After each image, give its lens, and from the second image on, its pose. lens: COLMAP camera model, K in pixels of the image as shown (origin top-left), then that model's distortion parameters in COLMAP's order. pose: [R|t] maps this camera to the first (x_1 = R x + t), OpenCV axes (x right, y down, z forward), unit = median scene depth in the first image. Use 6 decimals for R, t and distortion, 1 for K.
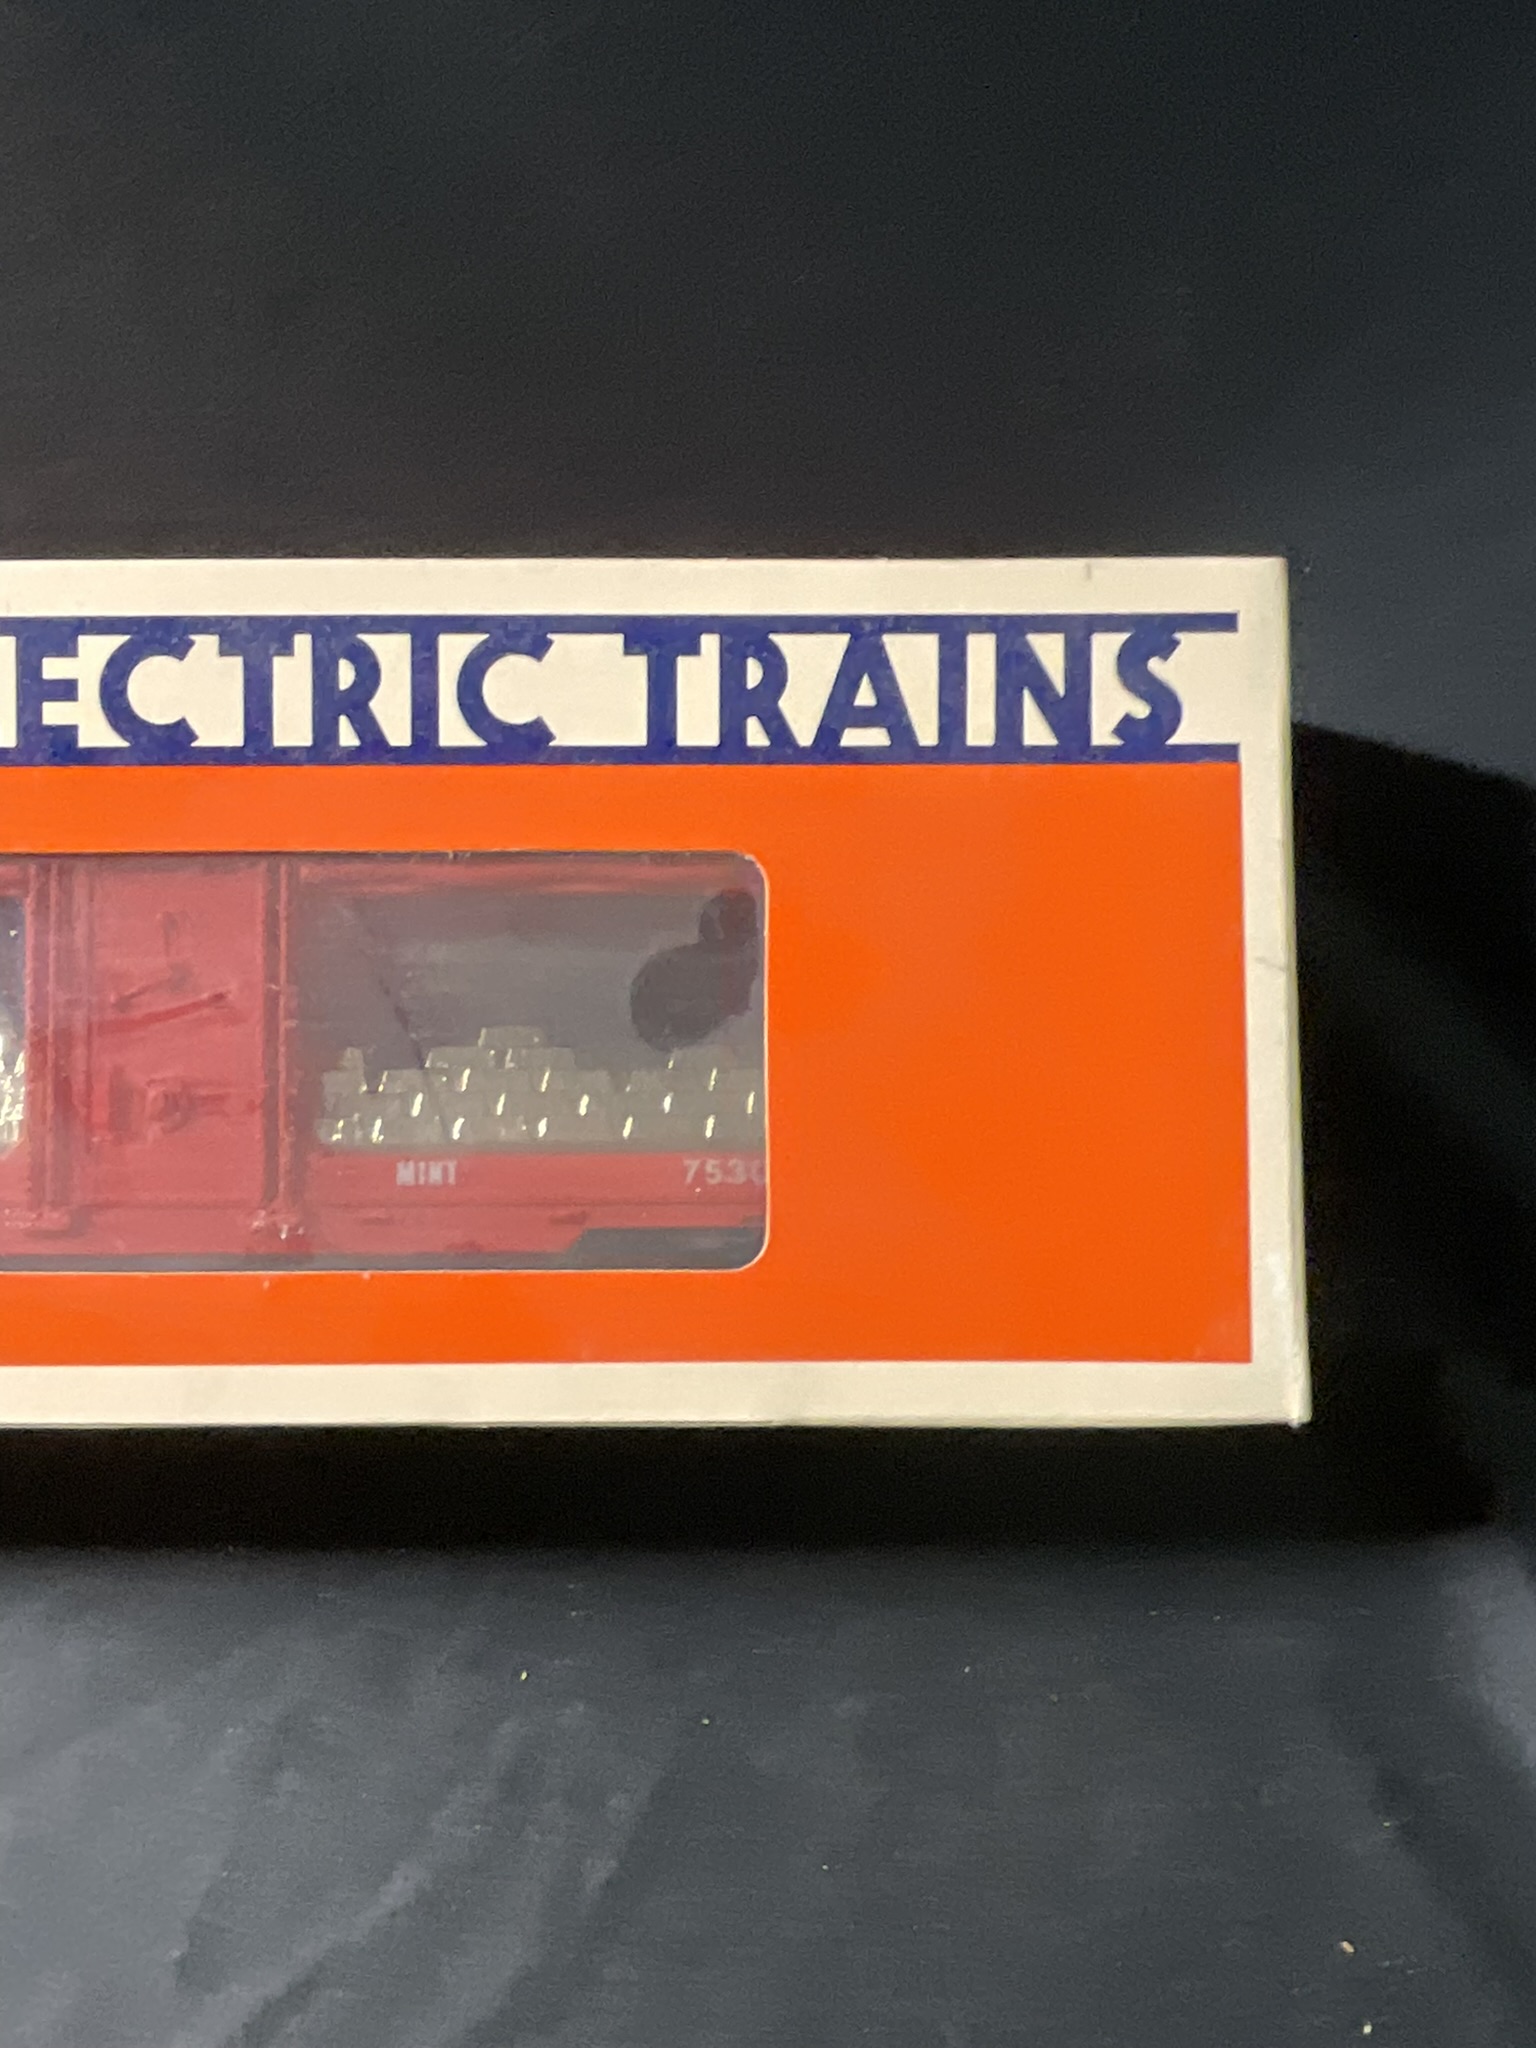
lens RADIAL K [[1391.5, 0, 871.5], [0, 1391.5, 1023.7], [0, 0, 1]] dist [0.007844, -0.002492]
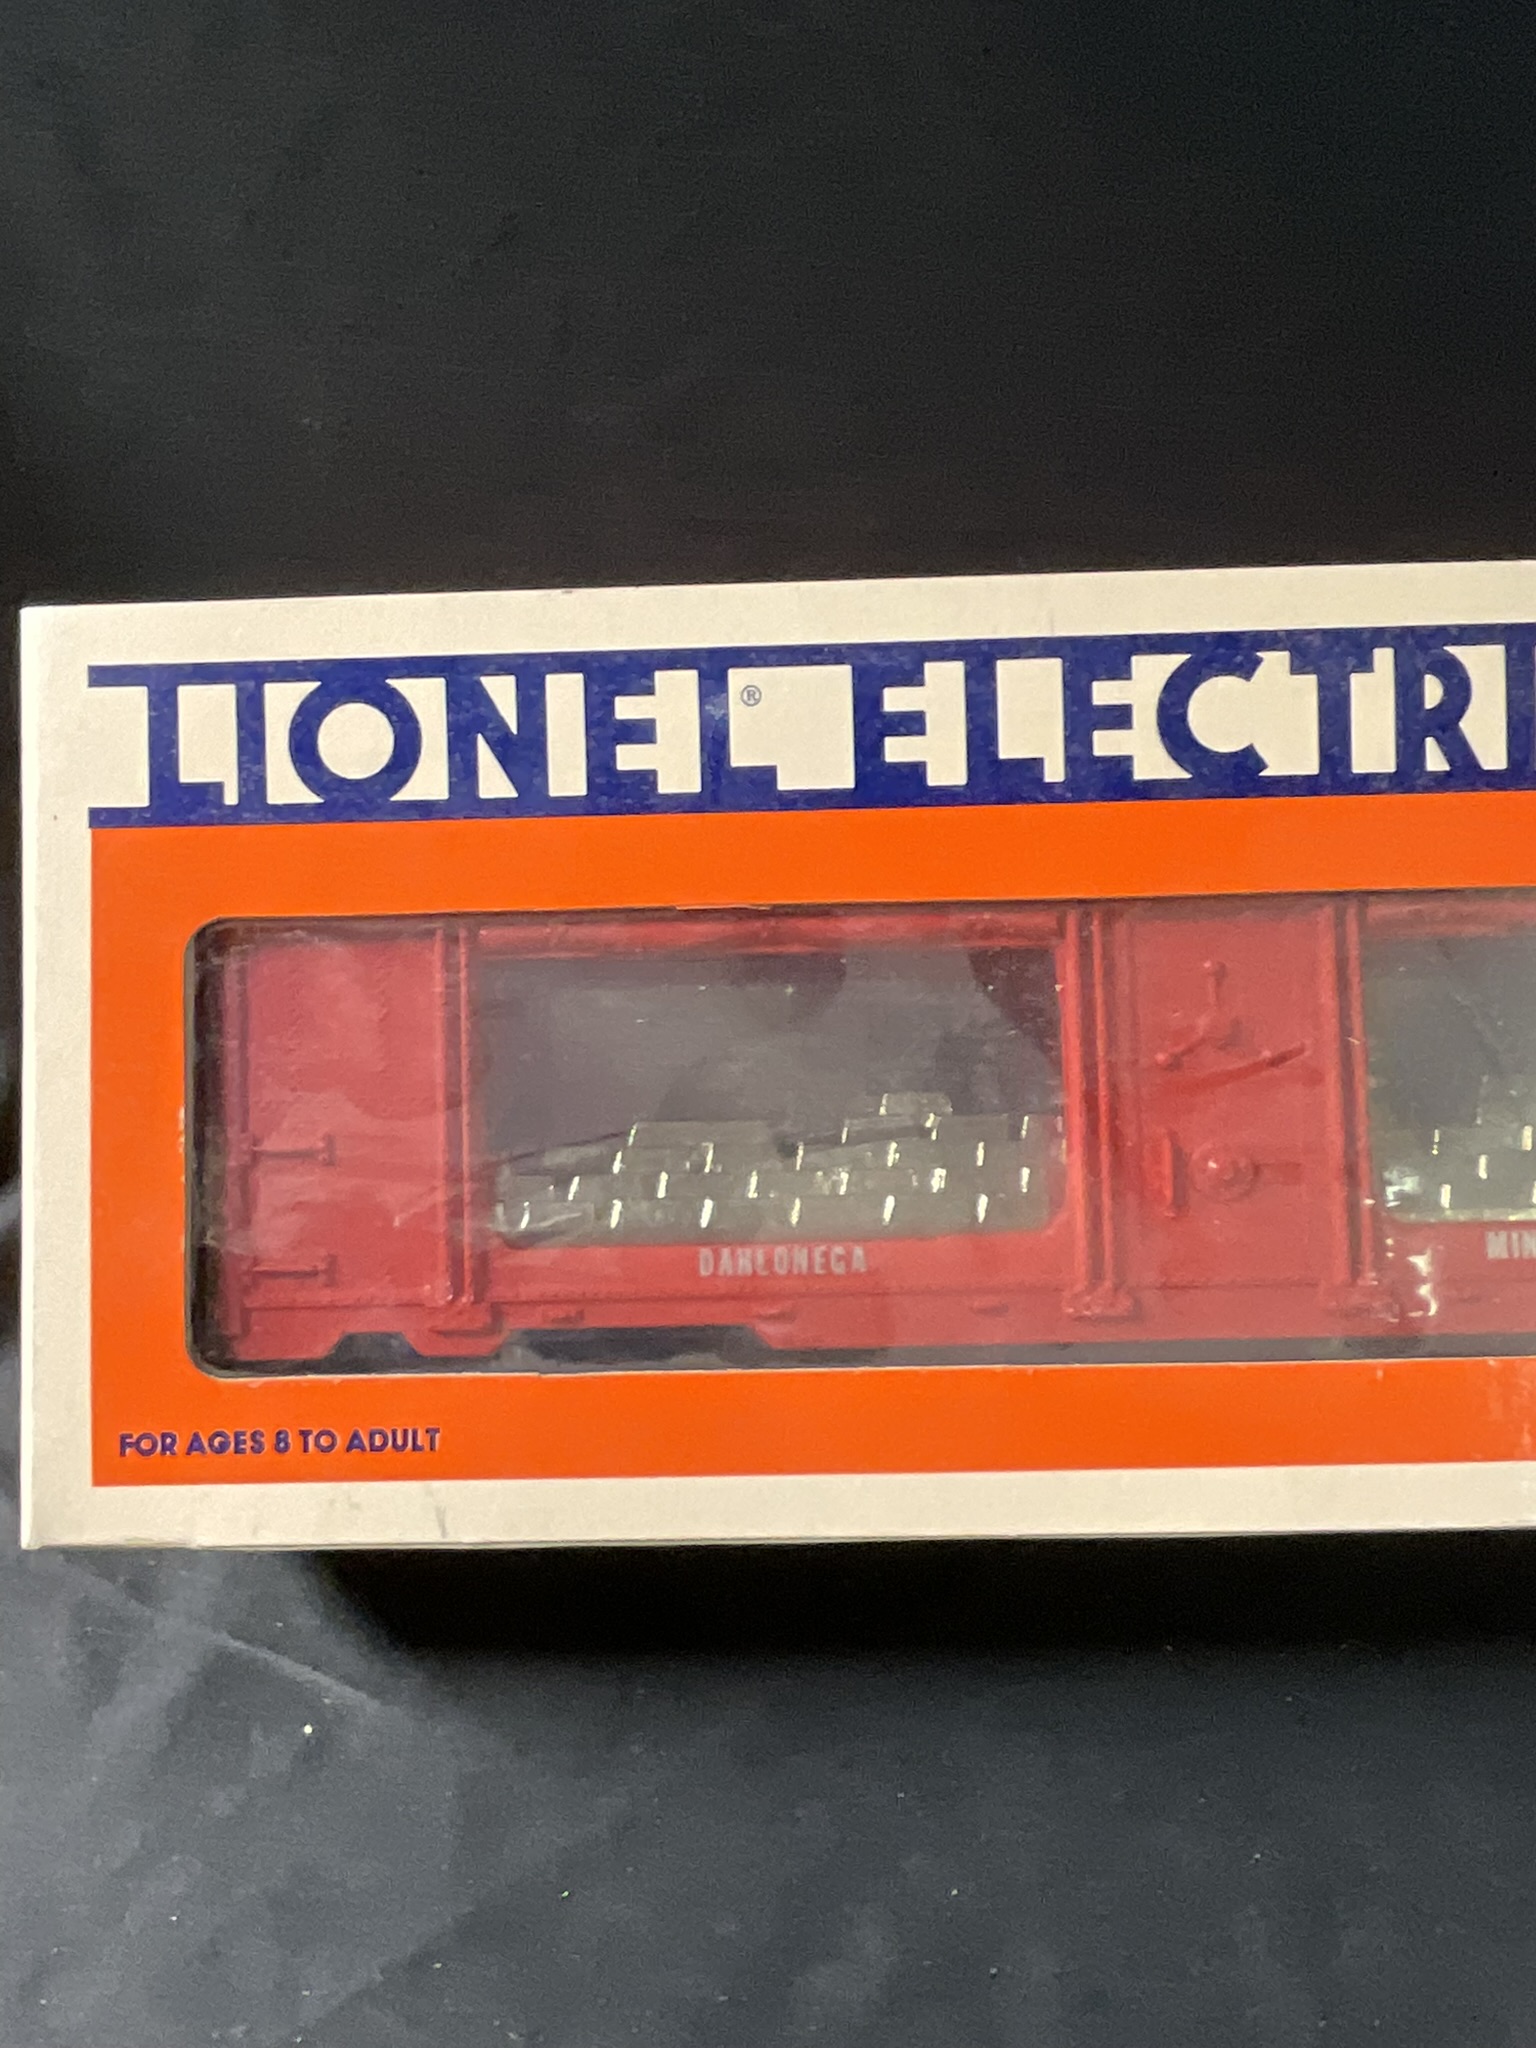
lens RADIAL K [[1535.3, 0, 945.8], [0, 1535.3, 1109.3], [0, 0, 1]] dist [0.027571, -0.061741]
pose [[0.999652, -0.019581, -0.017681, -0.677250], [0.019760, 0.999755, 0.010000, 0.002503], [0.017481, -0.010346, 0.999794, 0.000581]]
